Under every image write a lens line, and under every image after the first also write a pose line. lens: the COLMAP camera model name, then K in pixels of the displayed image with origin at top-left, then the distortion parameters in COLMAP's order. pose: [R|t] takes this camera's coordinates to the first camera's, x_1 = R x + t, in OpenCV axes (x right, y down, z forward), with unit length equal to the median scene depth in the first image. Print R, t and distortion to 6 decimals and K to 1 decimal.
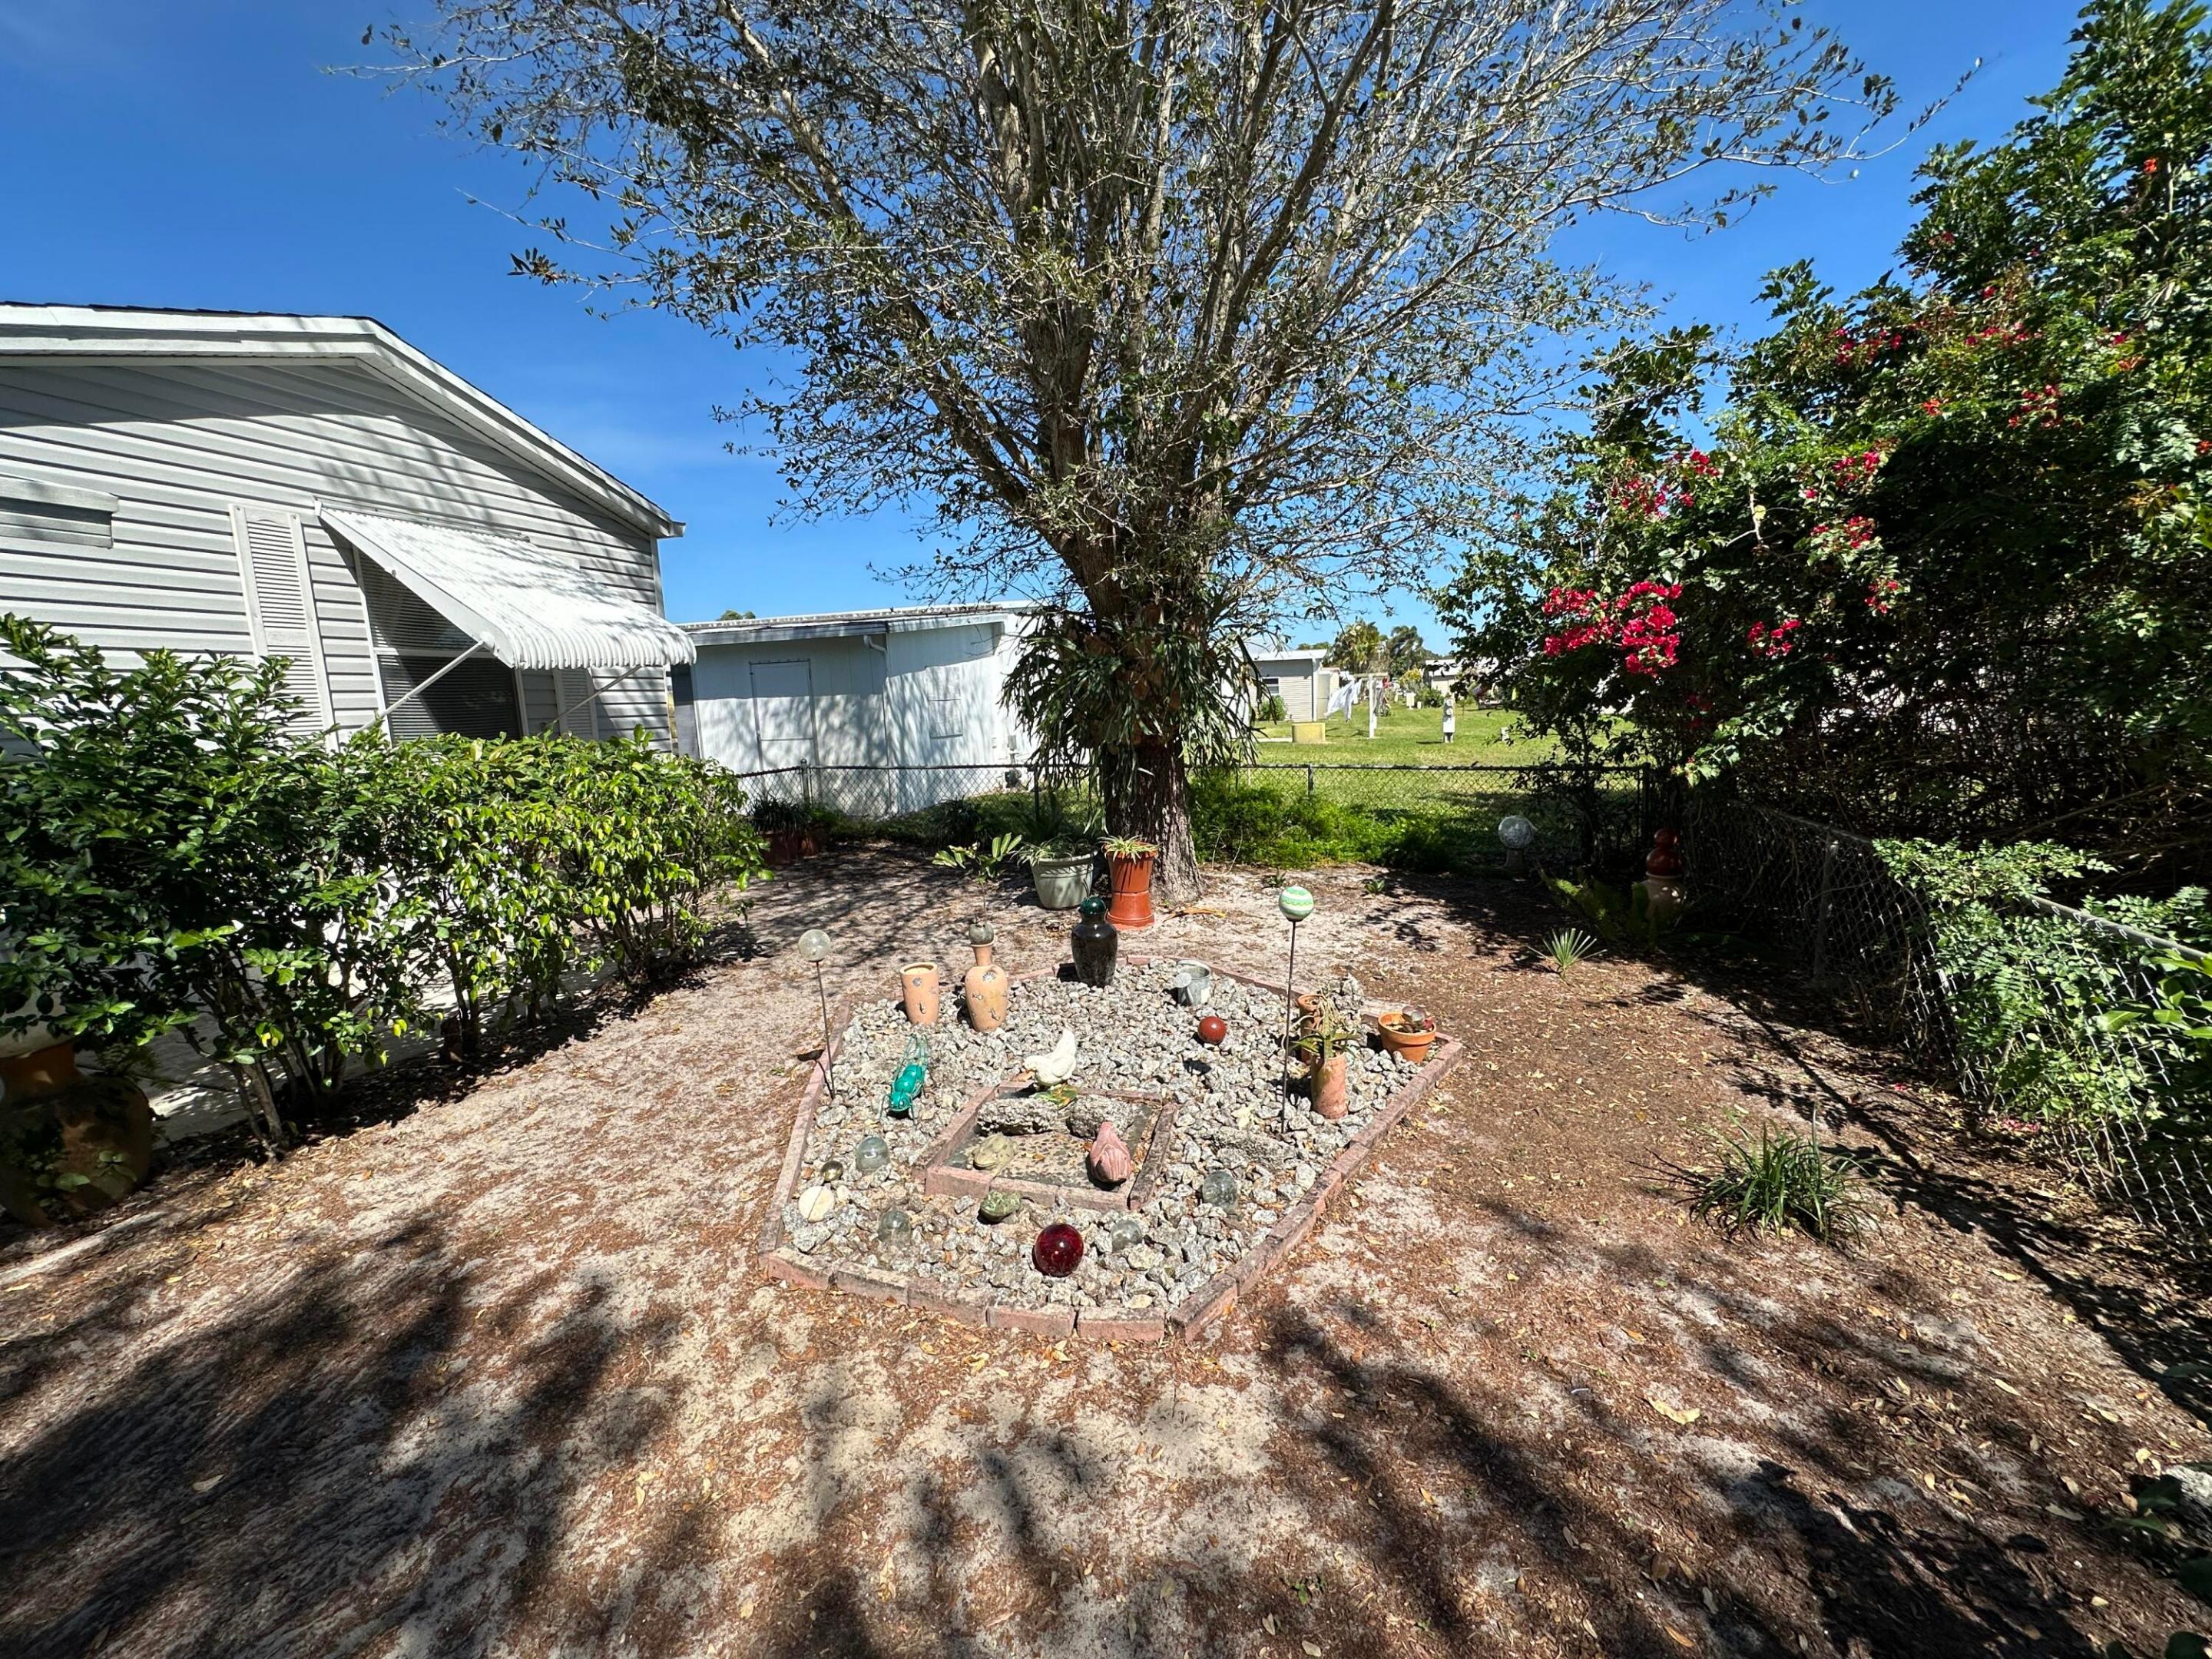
lens RADIAL K [[879.2, 0, 1111.6], [0, 879.2, 836.4], [0, 0, 1]] dist [0.000314, -0.000043]
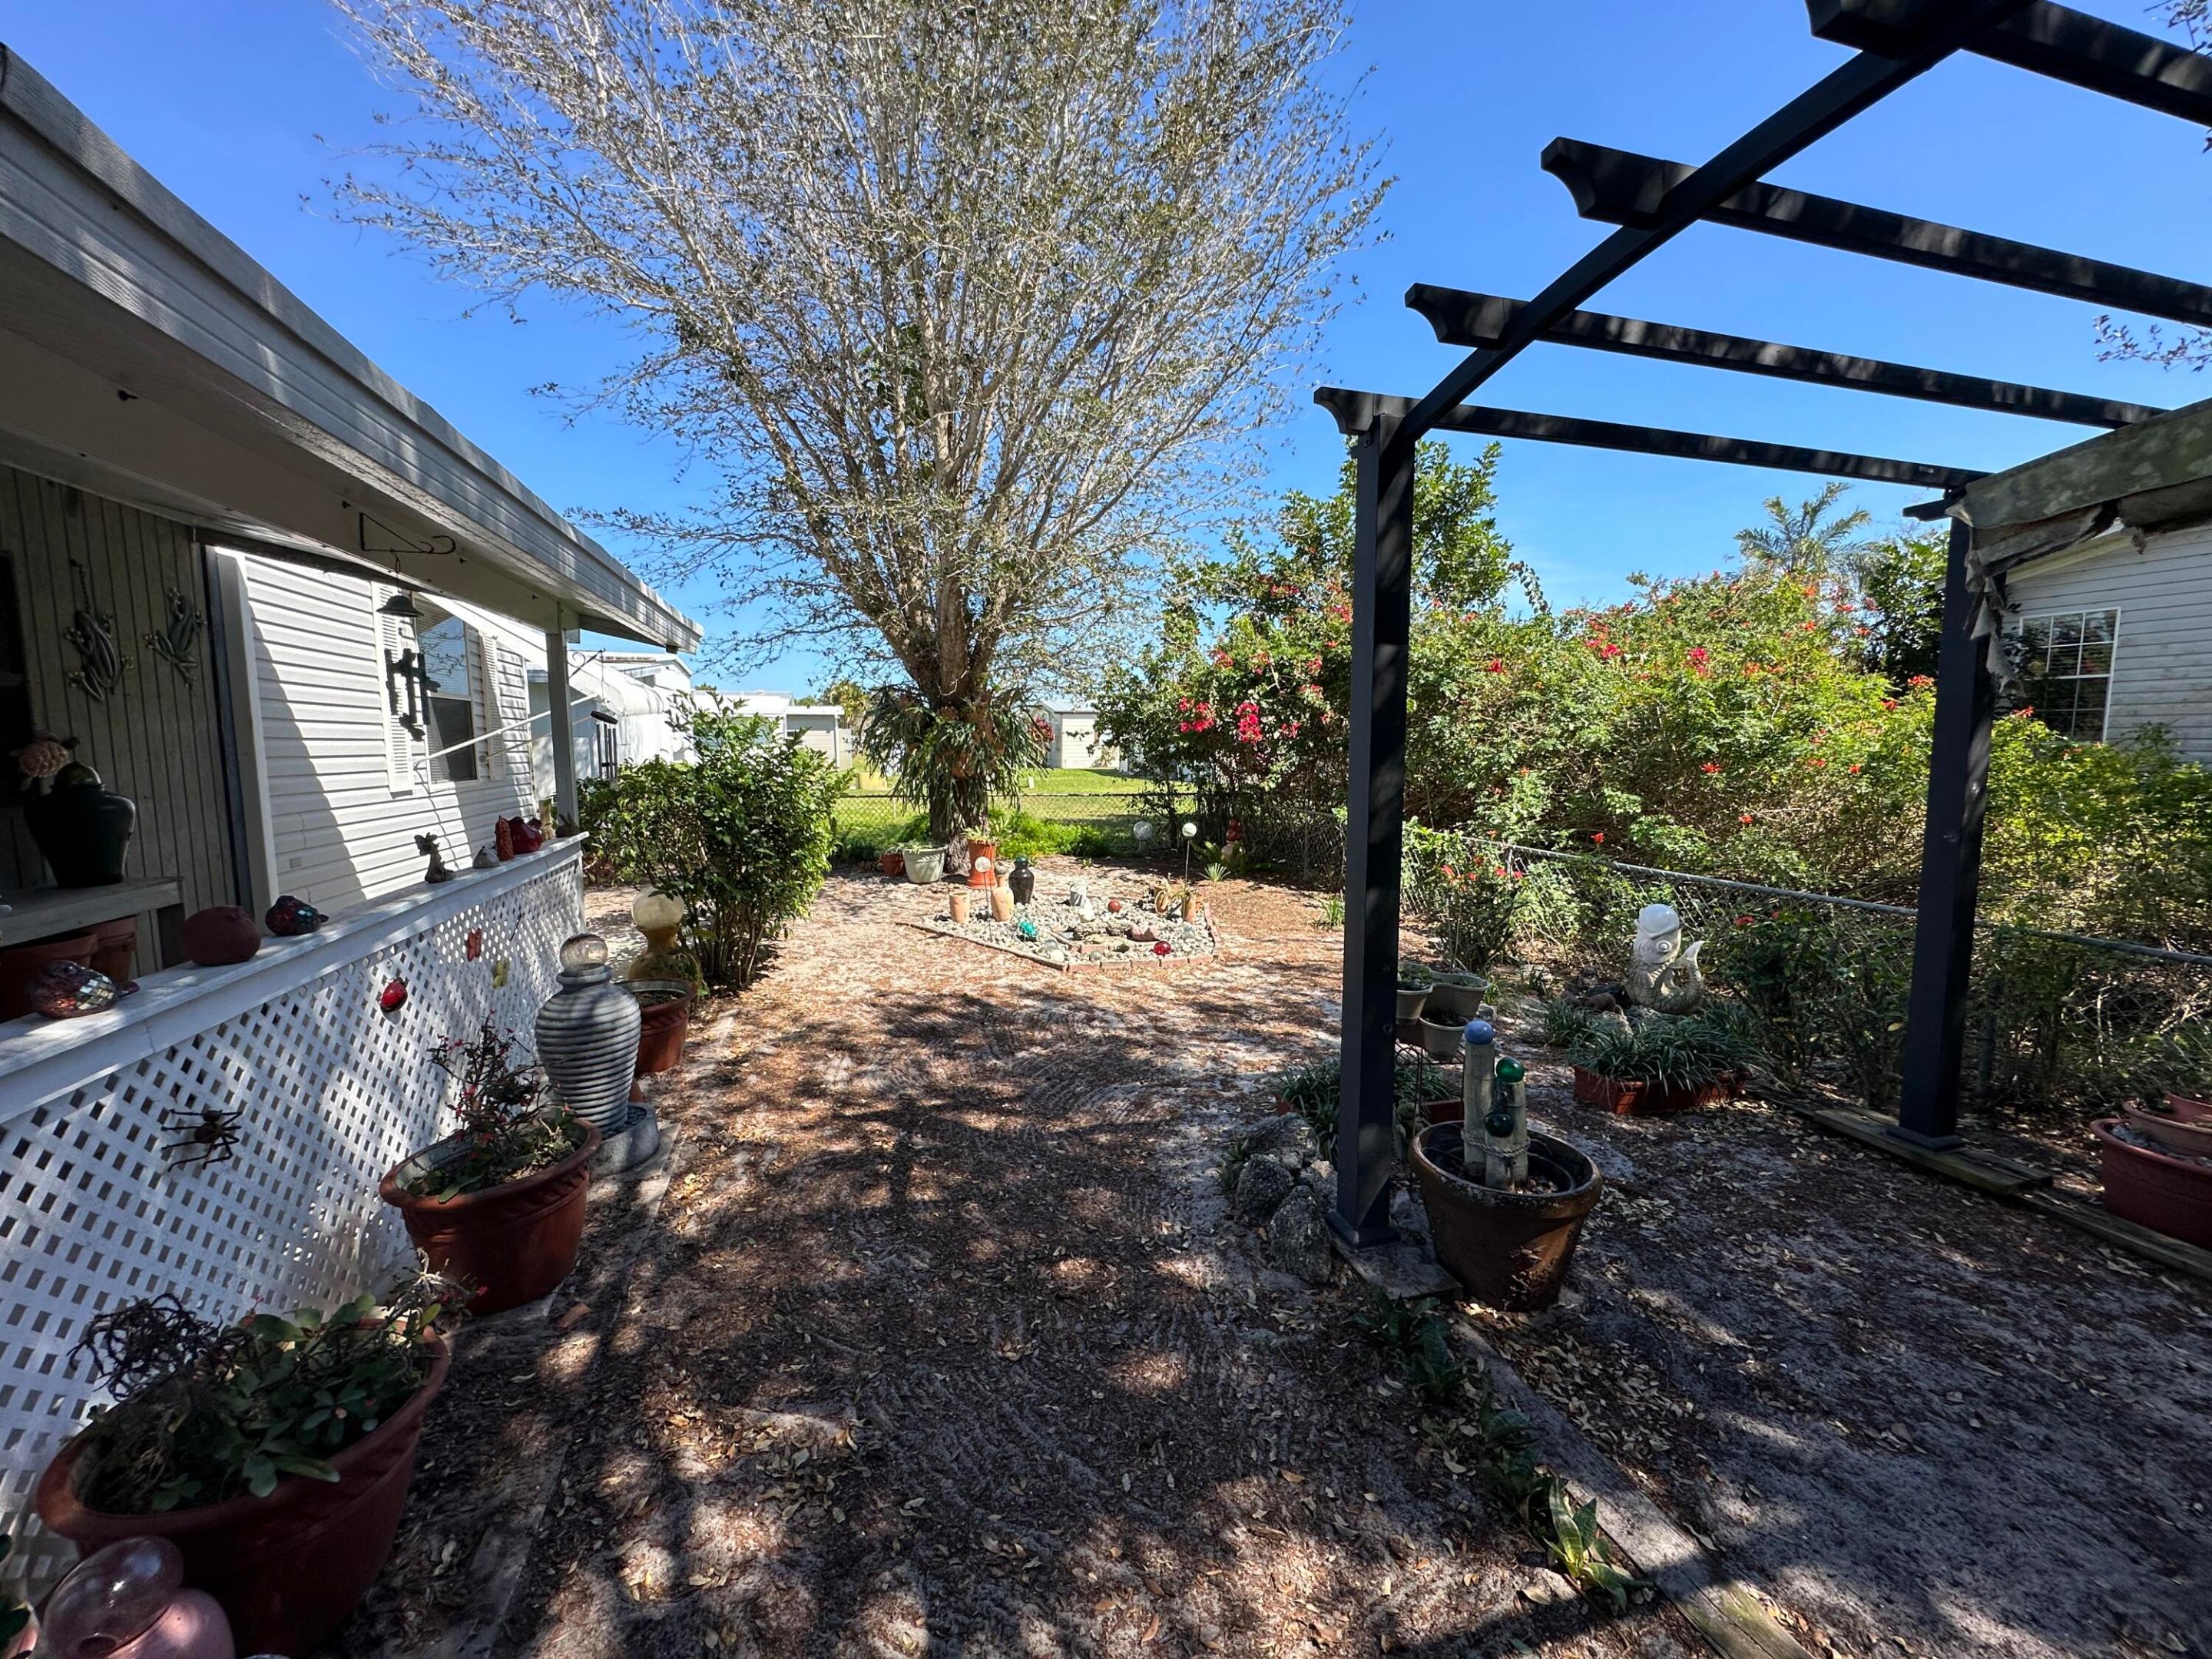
lens RADIAL K [[886.6, 0, 1106.0], [0, 886.6, 829.5], [0, 0, 1]] dist [-0.001255, -0.000171]
pose [[0.835081, -0.025595, 0.549531, -1.260982], [0.061421, 0.997009, -0.046901, 0.158552], [-0.546687, 0.072919, 0.834156, -0.906612]]
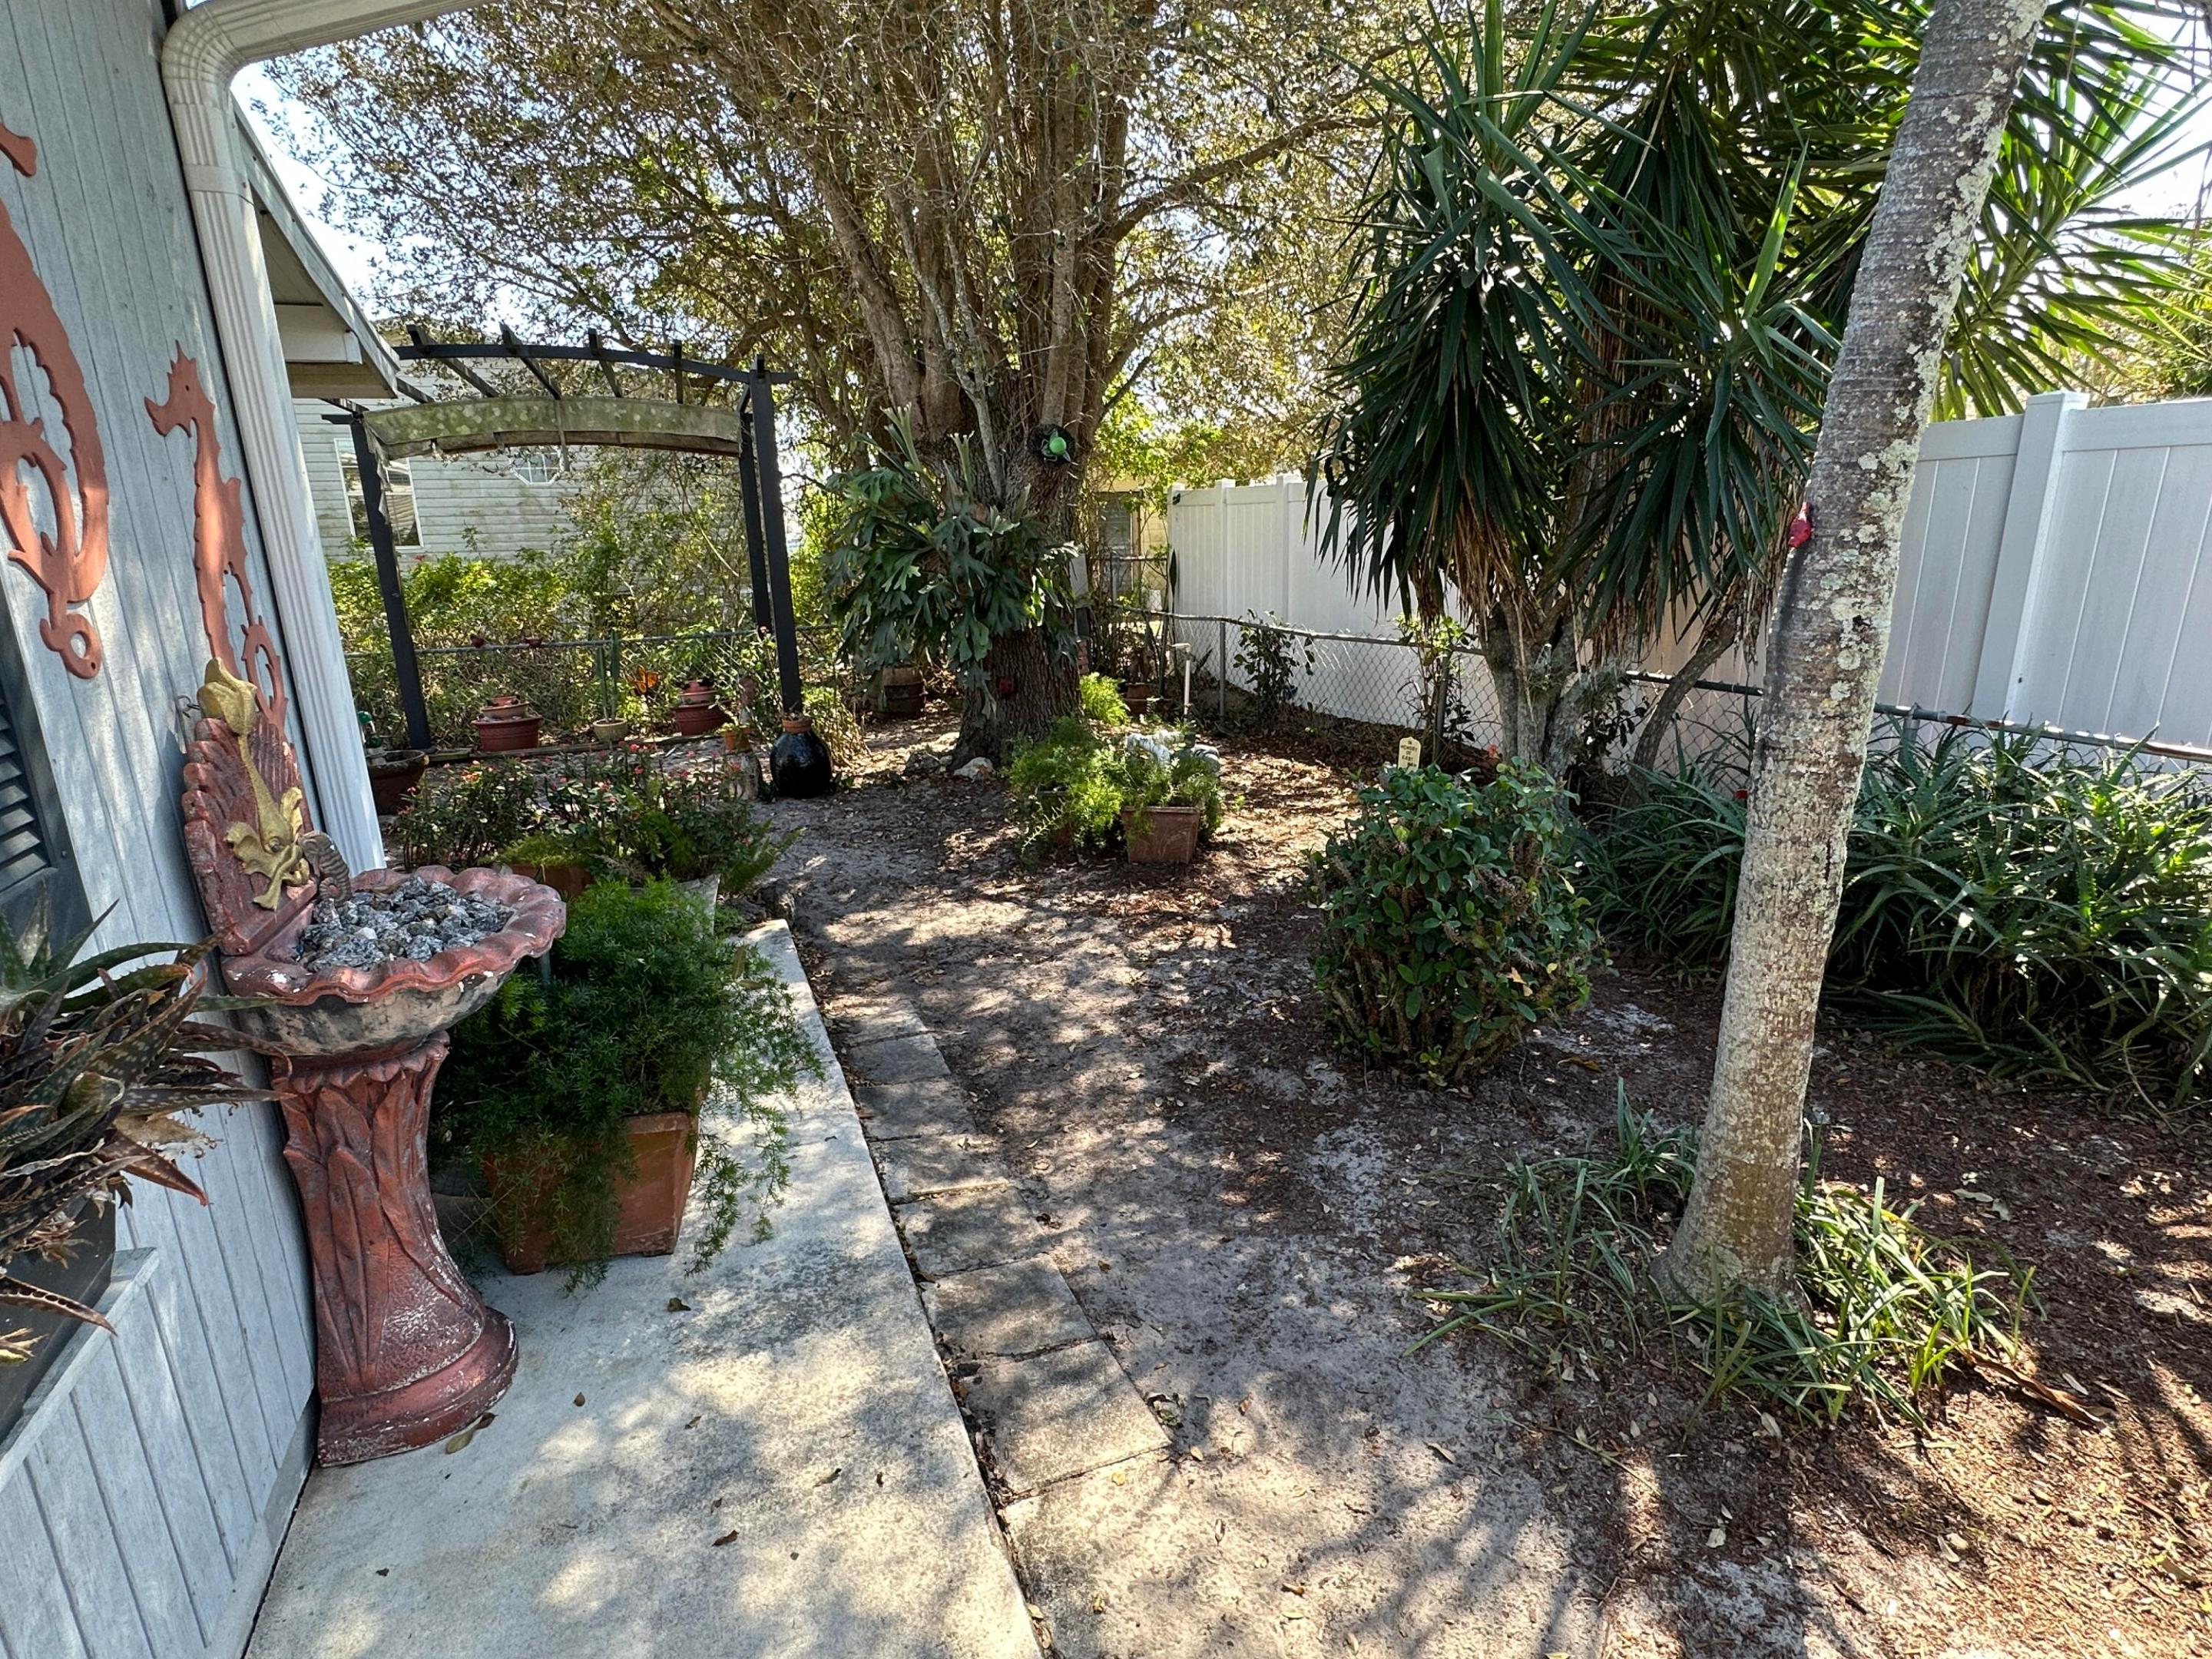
lens RADIAL K [[1168.5, 0, 1112.1], [0, 1168.5, 844.3], [0, 0, 1]] dist [-0.005060, 0.001749]
pose [[-0.601237, -0.164778, 0.781896, -3.070911], [0.168091, 0.930532, 0.325355, 0.117484], [-0.781191, 0.327045, -0.531773, -0.248971]]
